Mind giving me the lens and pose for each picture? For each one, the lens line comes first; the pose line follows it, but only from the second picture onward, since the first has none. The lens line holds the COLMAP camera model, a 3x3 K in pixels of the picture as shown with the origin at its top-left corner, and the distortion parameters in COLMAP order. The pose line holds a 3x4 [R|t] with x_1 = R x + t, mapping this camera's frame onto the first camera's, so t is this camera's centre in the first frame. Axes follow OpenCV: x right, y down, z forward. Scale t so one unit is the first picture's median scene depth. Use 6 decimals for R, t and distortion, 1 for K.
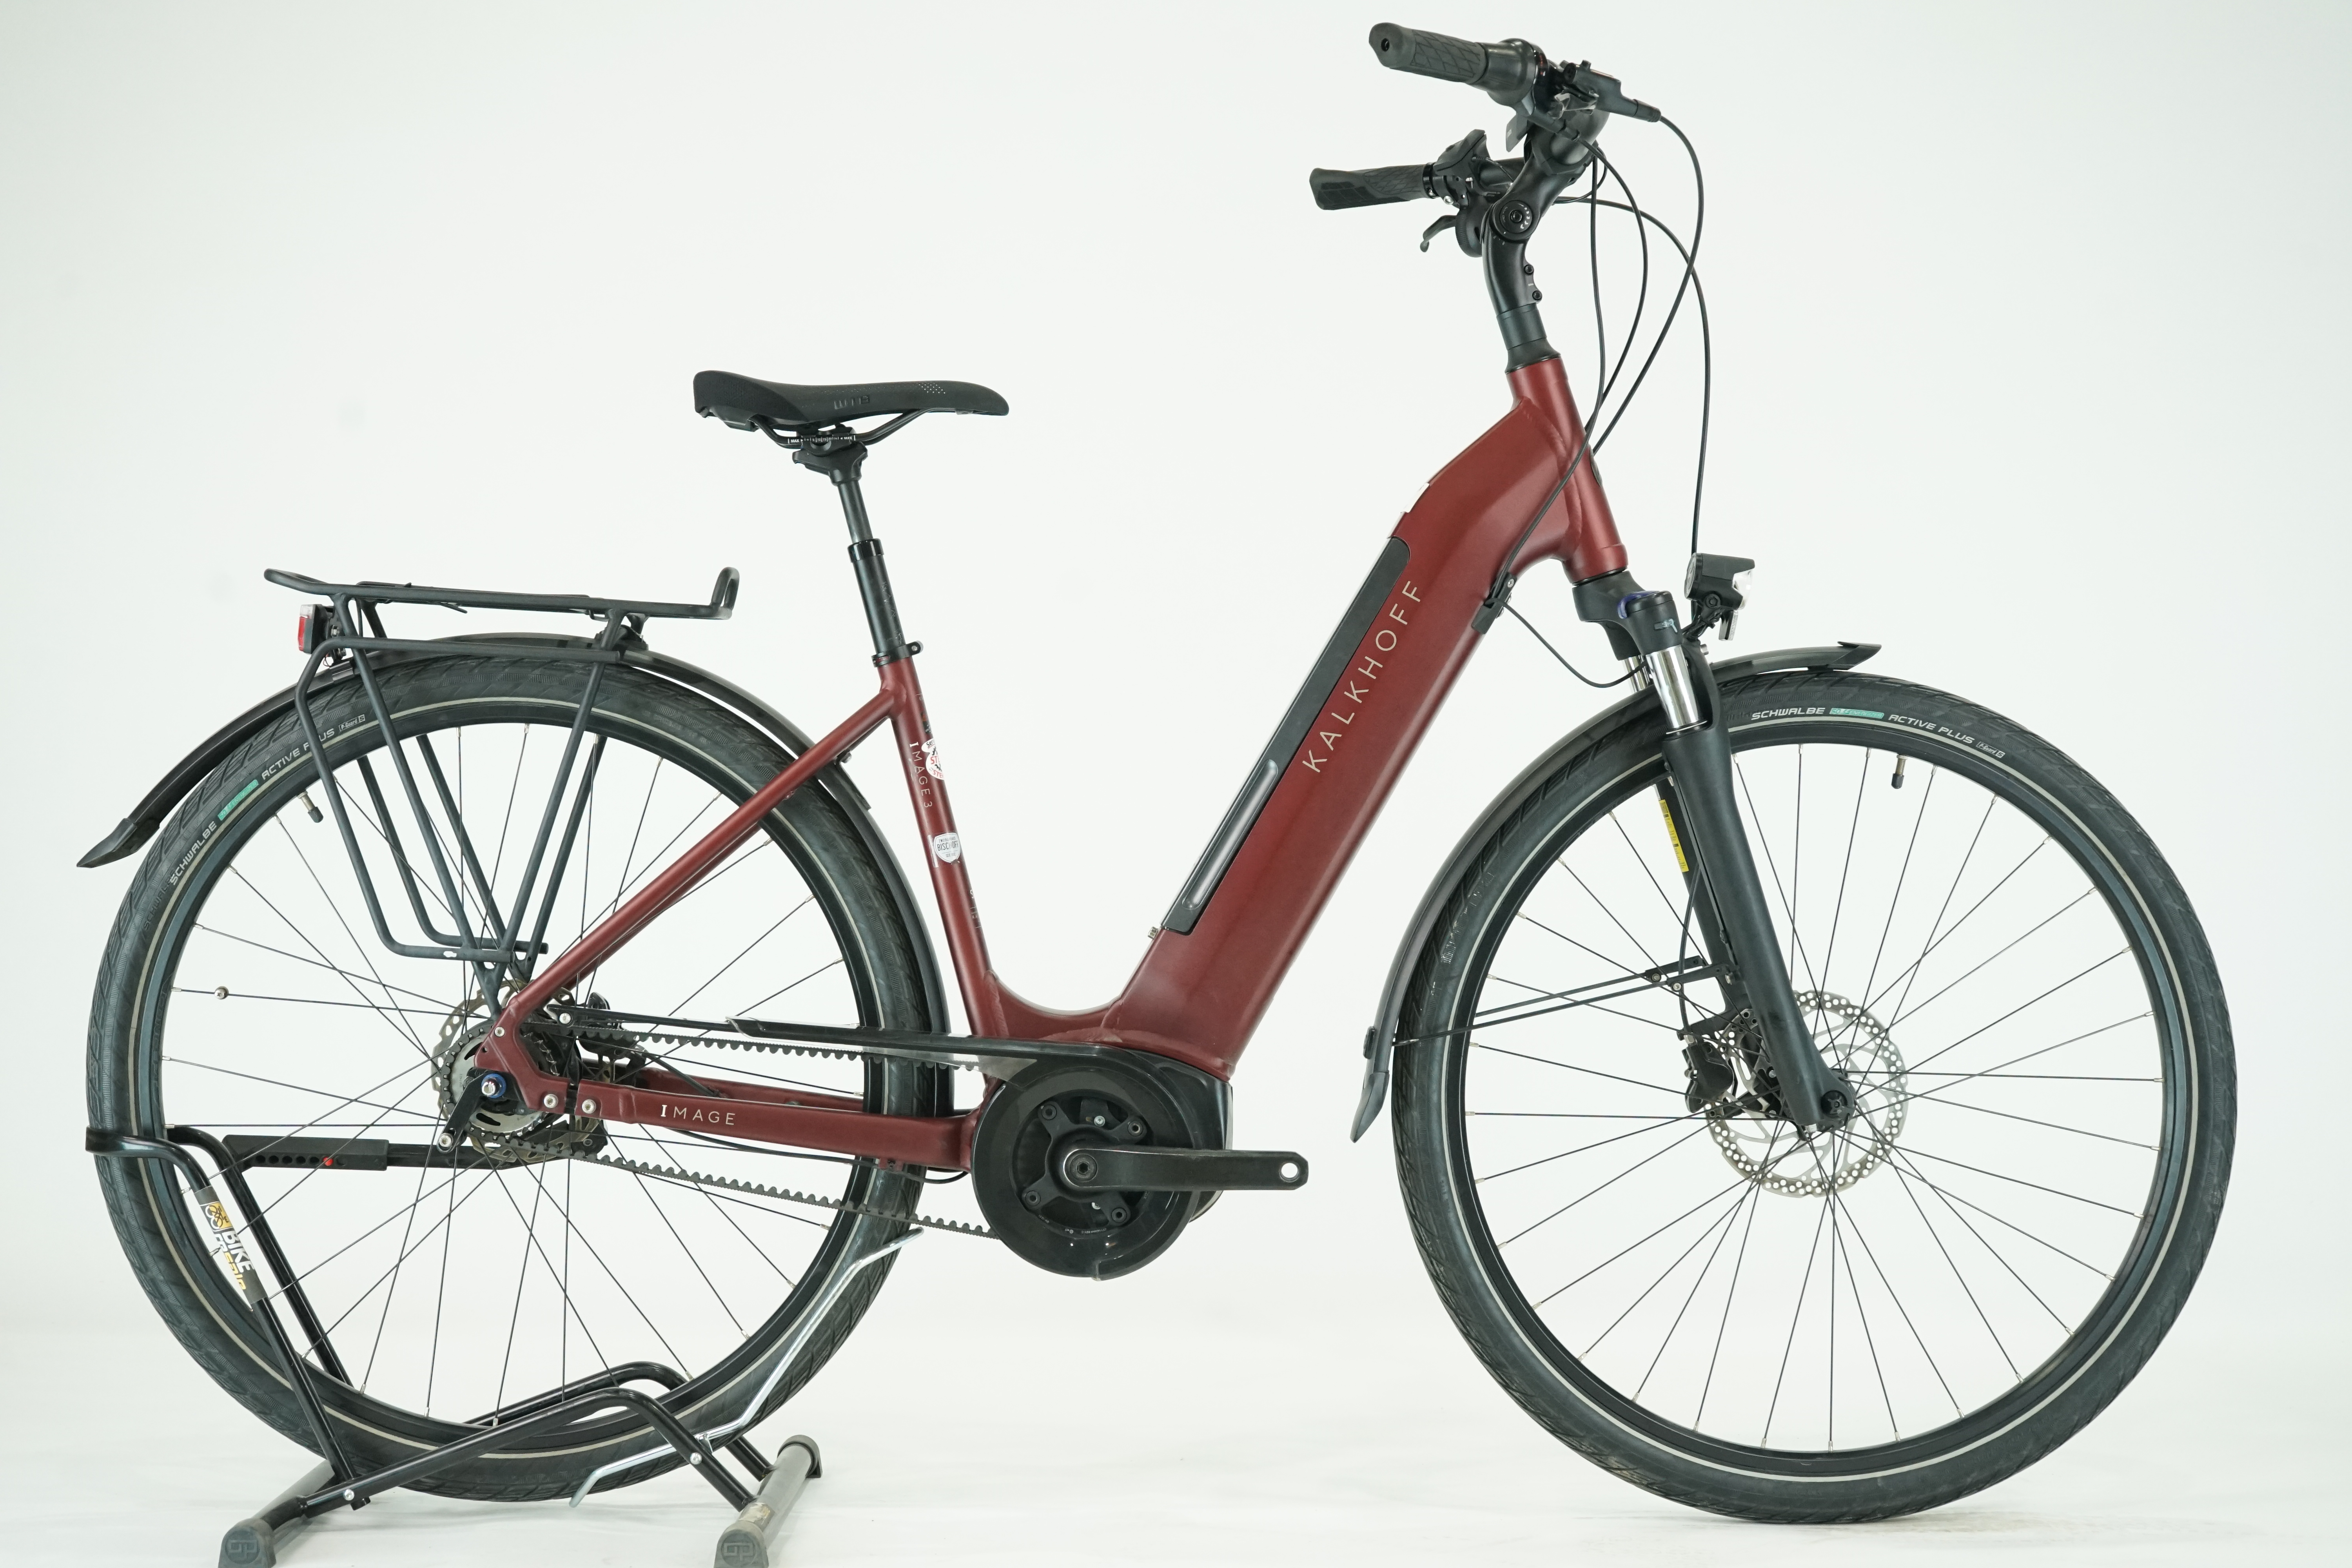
lens RADIAL K [[3595.5, 0, 1176.0], [0, 3595.5, 784.0], [0, 0, 1]] dist [0.013834, 0.011314]
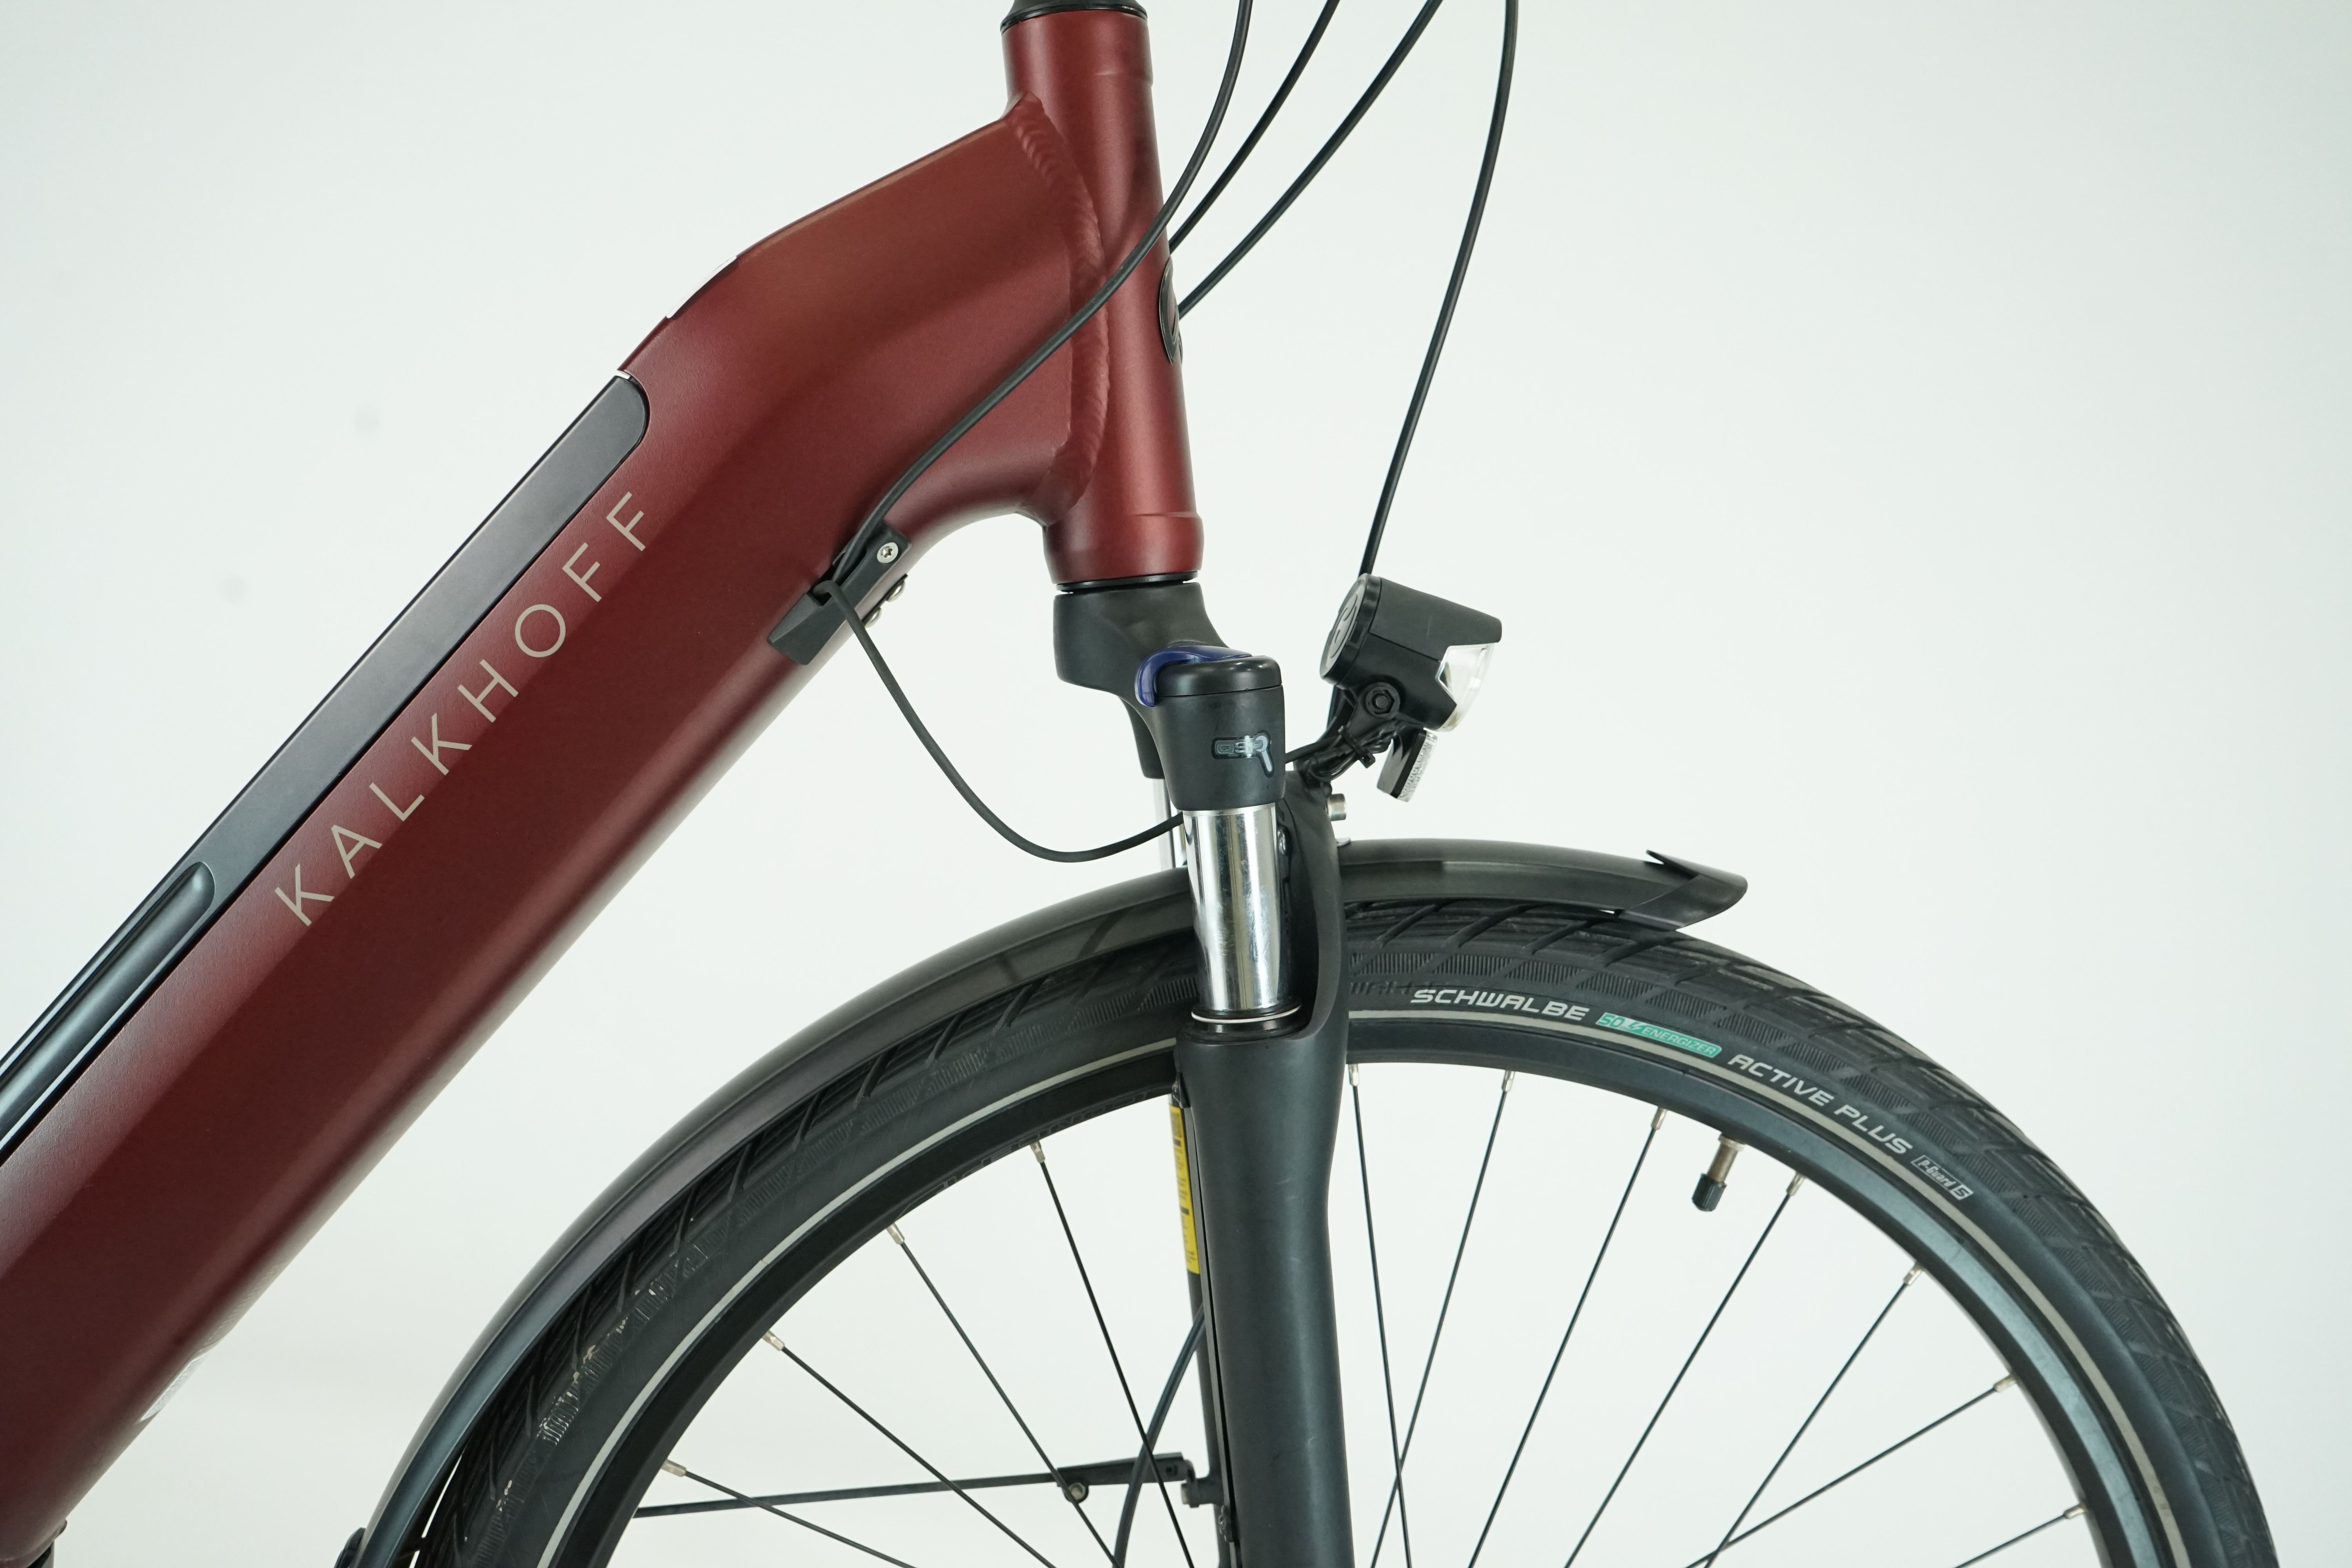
lens RADIAL K [[2074.6, 0, 1176.0], [0, 2074.6, 784.0], [0, 0, 1]] dist [0.010171, 0.006031]
pose [[0.976864, 0.205481, 0.059282, 0.114792], [-0.209676, 0.974787, 0.076329, -0.054841], [-0.042104, -0.086993, 0.995319, 0.768939]]
